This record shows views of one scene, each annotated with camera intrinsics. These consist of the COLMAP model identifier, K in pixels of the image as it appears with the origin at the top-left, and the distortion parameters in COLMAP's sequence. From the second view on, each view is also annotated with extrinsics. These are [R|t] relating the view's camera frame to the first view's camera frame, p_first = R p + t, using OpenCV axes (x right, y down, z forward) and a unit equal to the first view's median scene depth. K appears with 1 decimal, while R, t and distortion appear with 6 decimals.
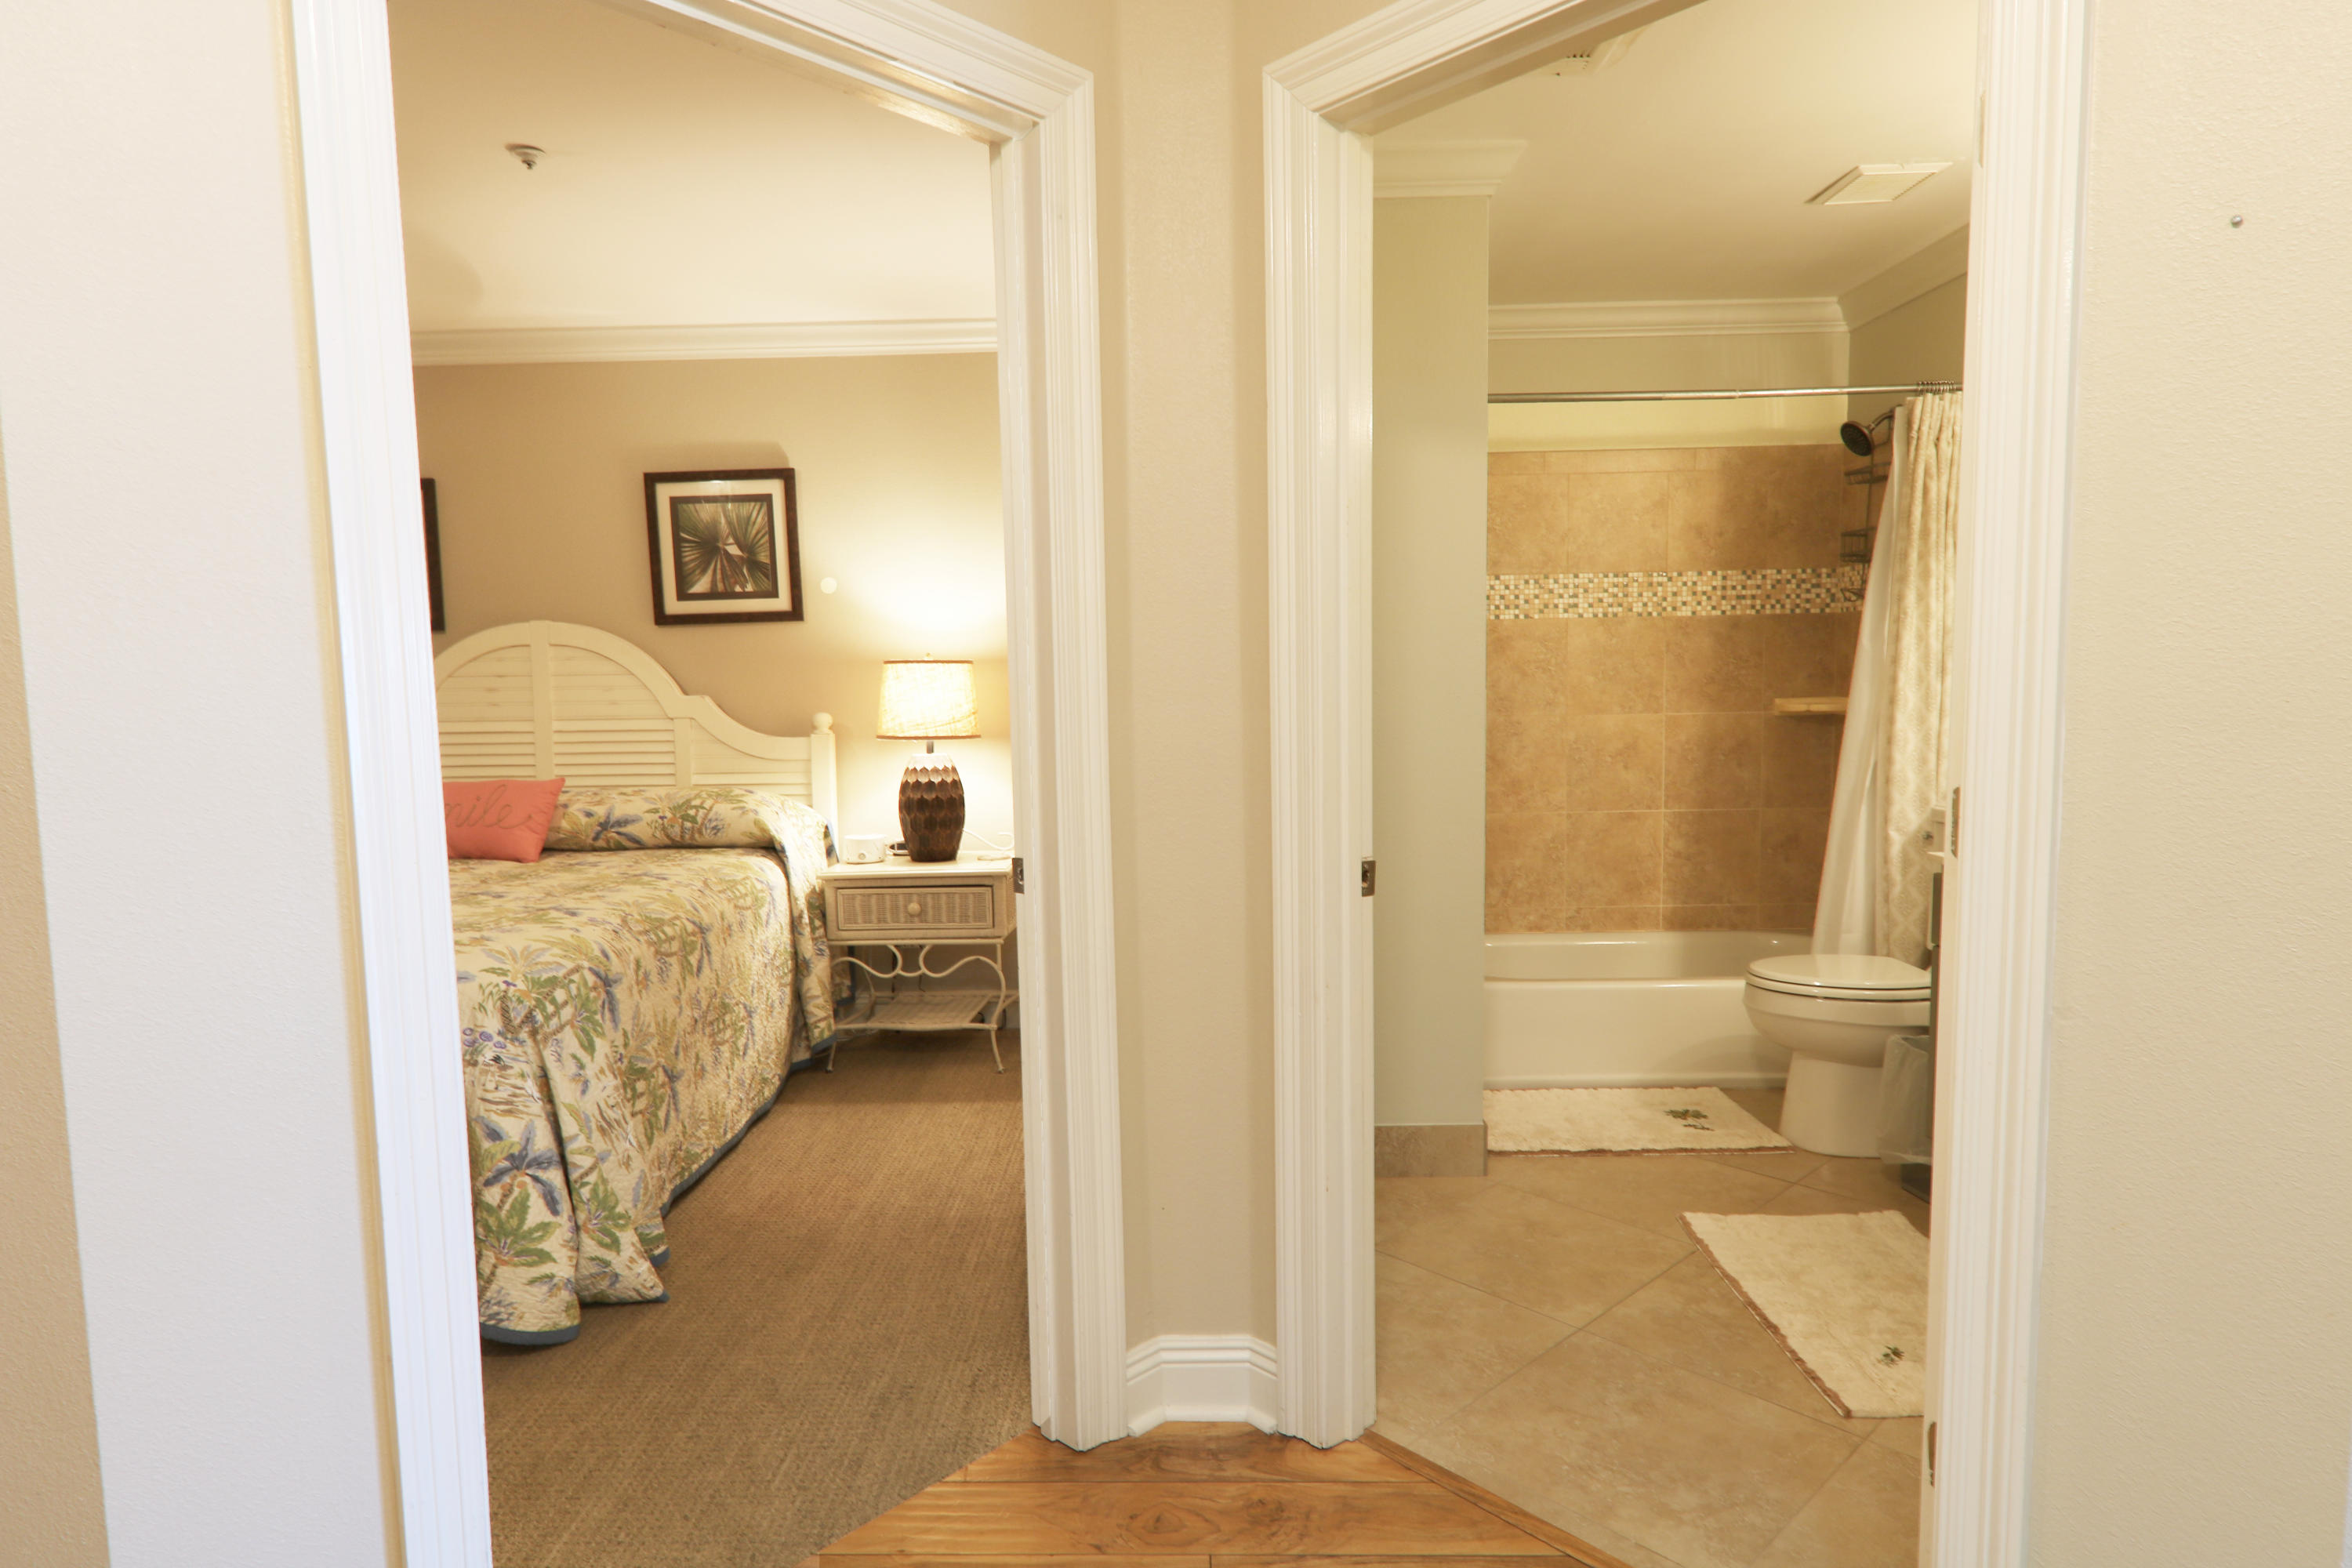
lens RADIAL K [[1322.8, 0, 1186.6], [0, 1322.8, 794.3], [0, 0, 1]] dist [0.008022, -0.000645]
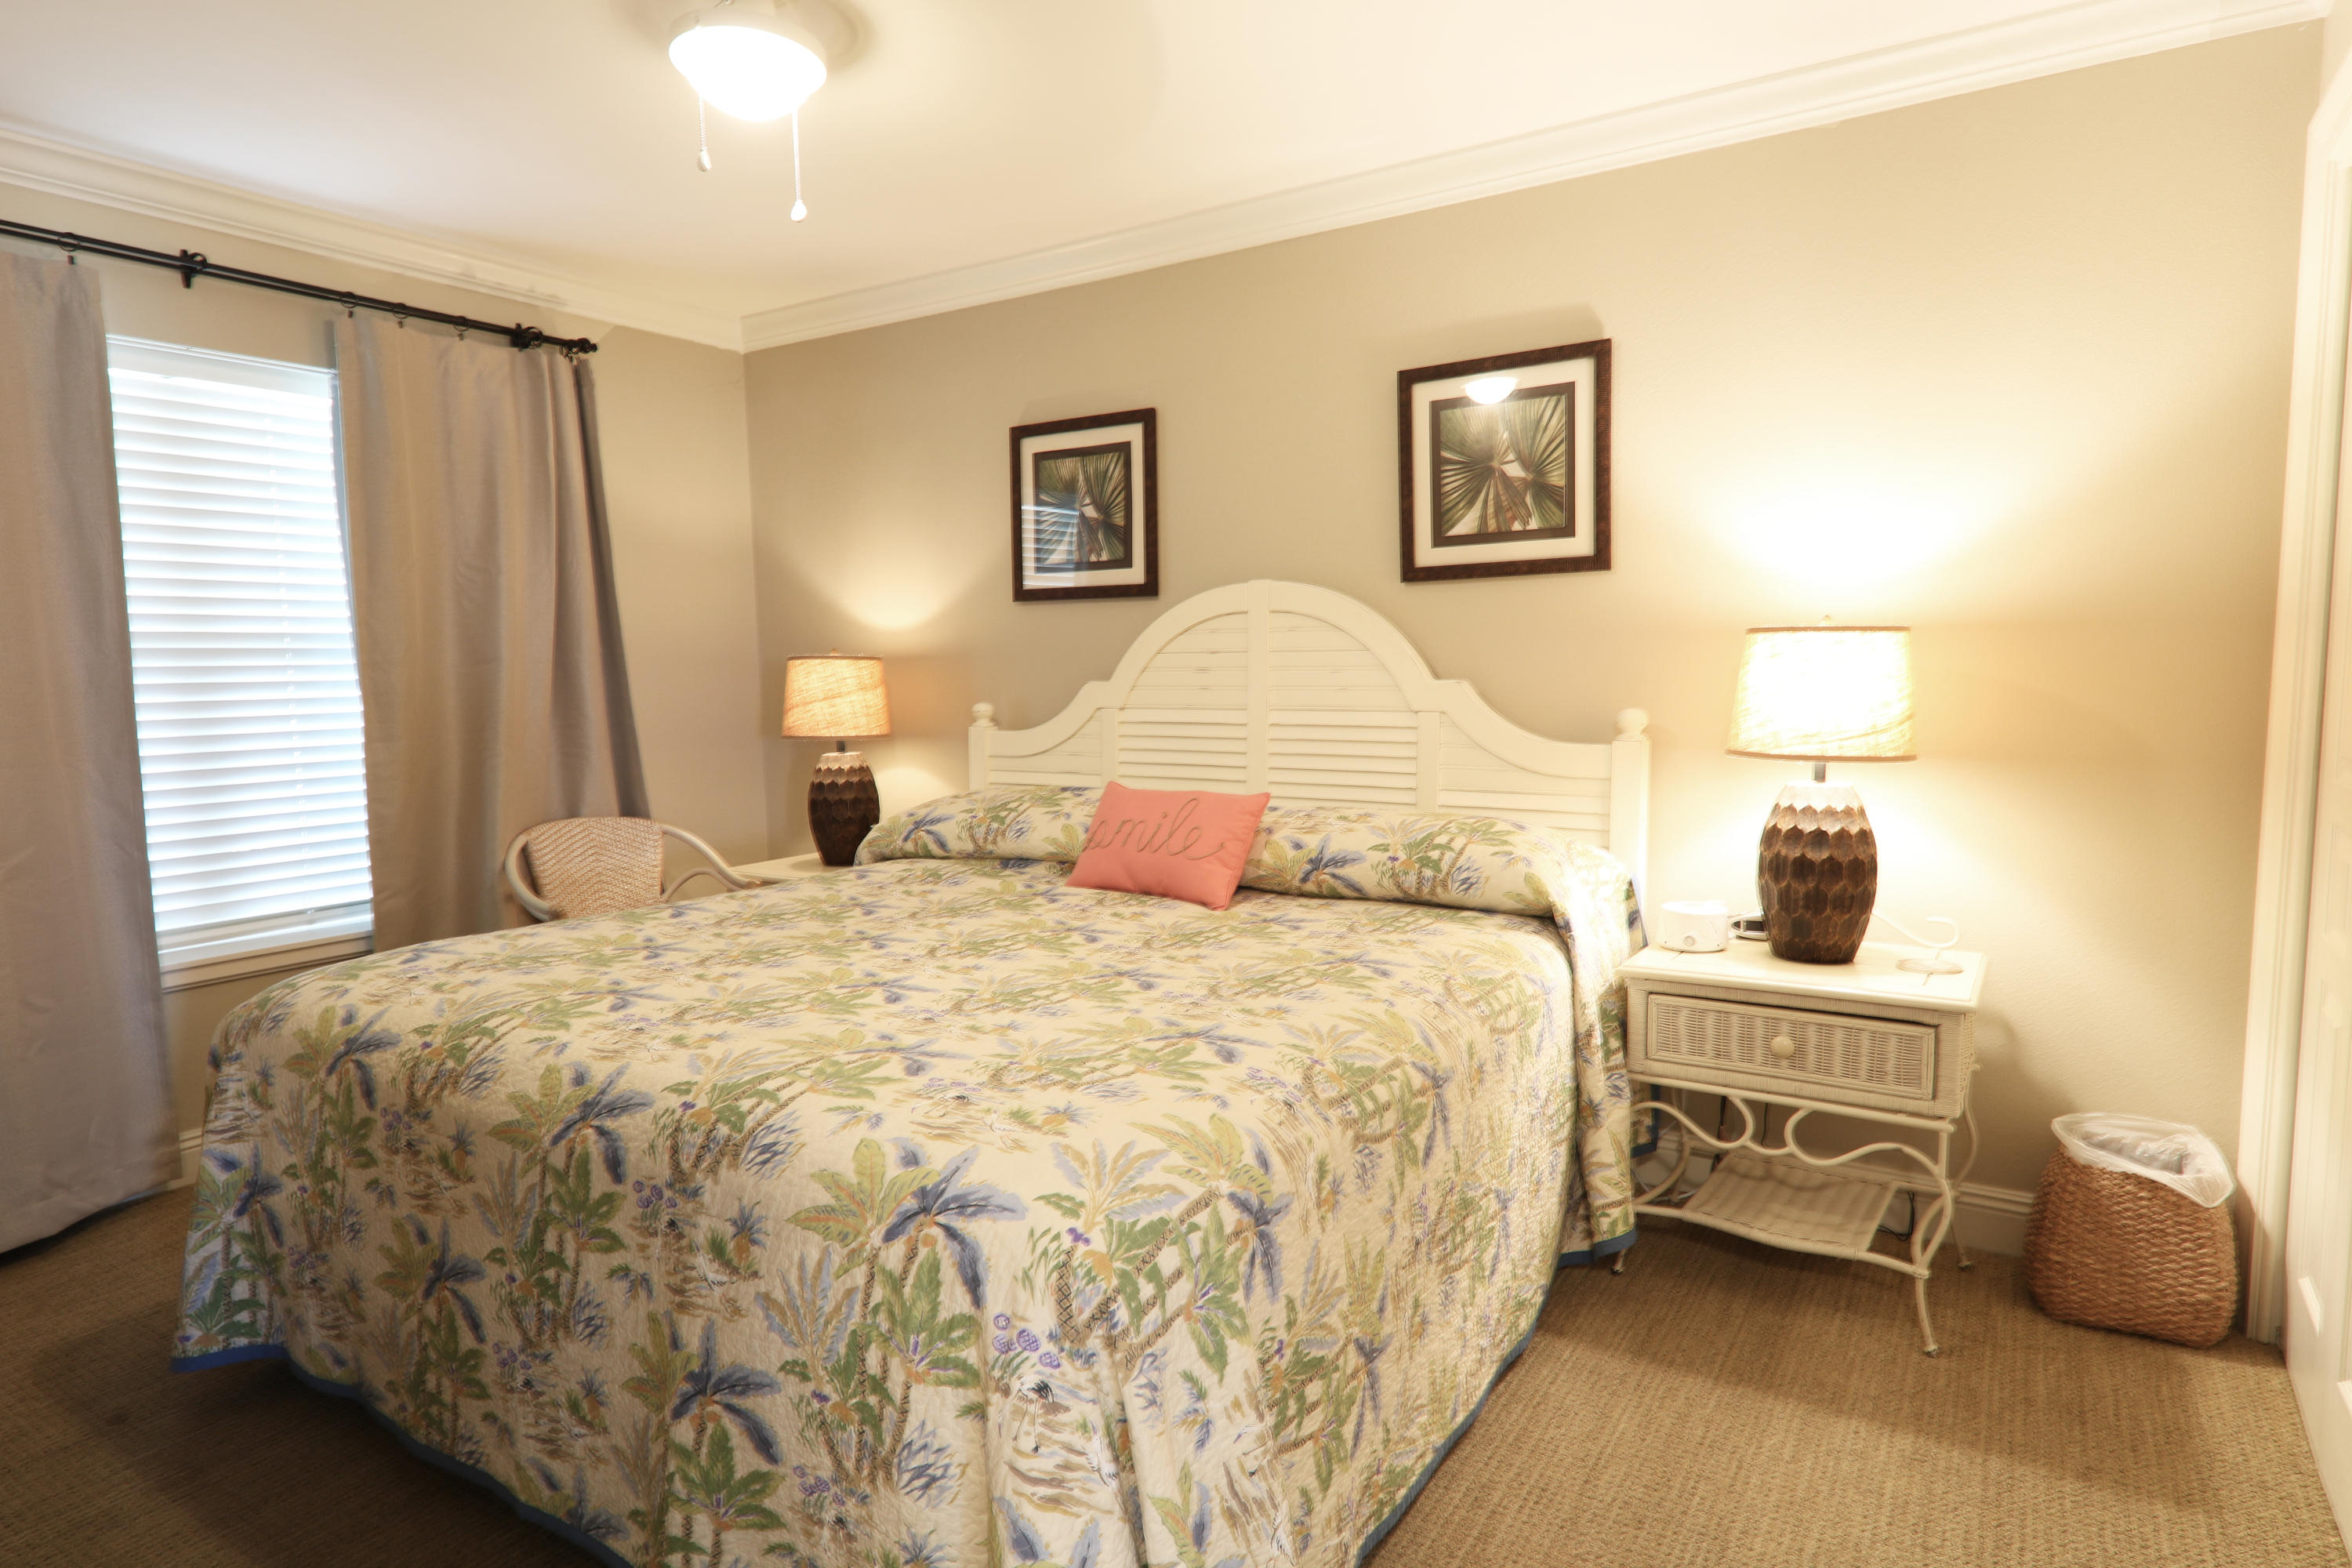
lens RADIAL K [[1322.8, 0, 1151.8], [0, 1322.8, 781.2], [0, 0, 1]] dist [0.008022, -0.000645]
pose [[0.838169, 0.055173, -0.542613, -0.115101], [-0.049943, 0.998455, 0.024377, -0.029292], [0.543119, 0.006667, 0.839629, 0.313891]]
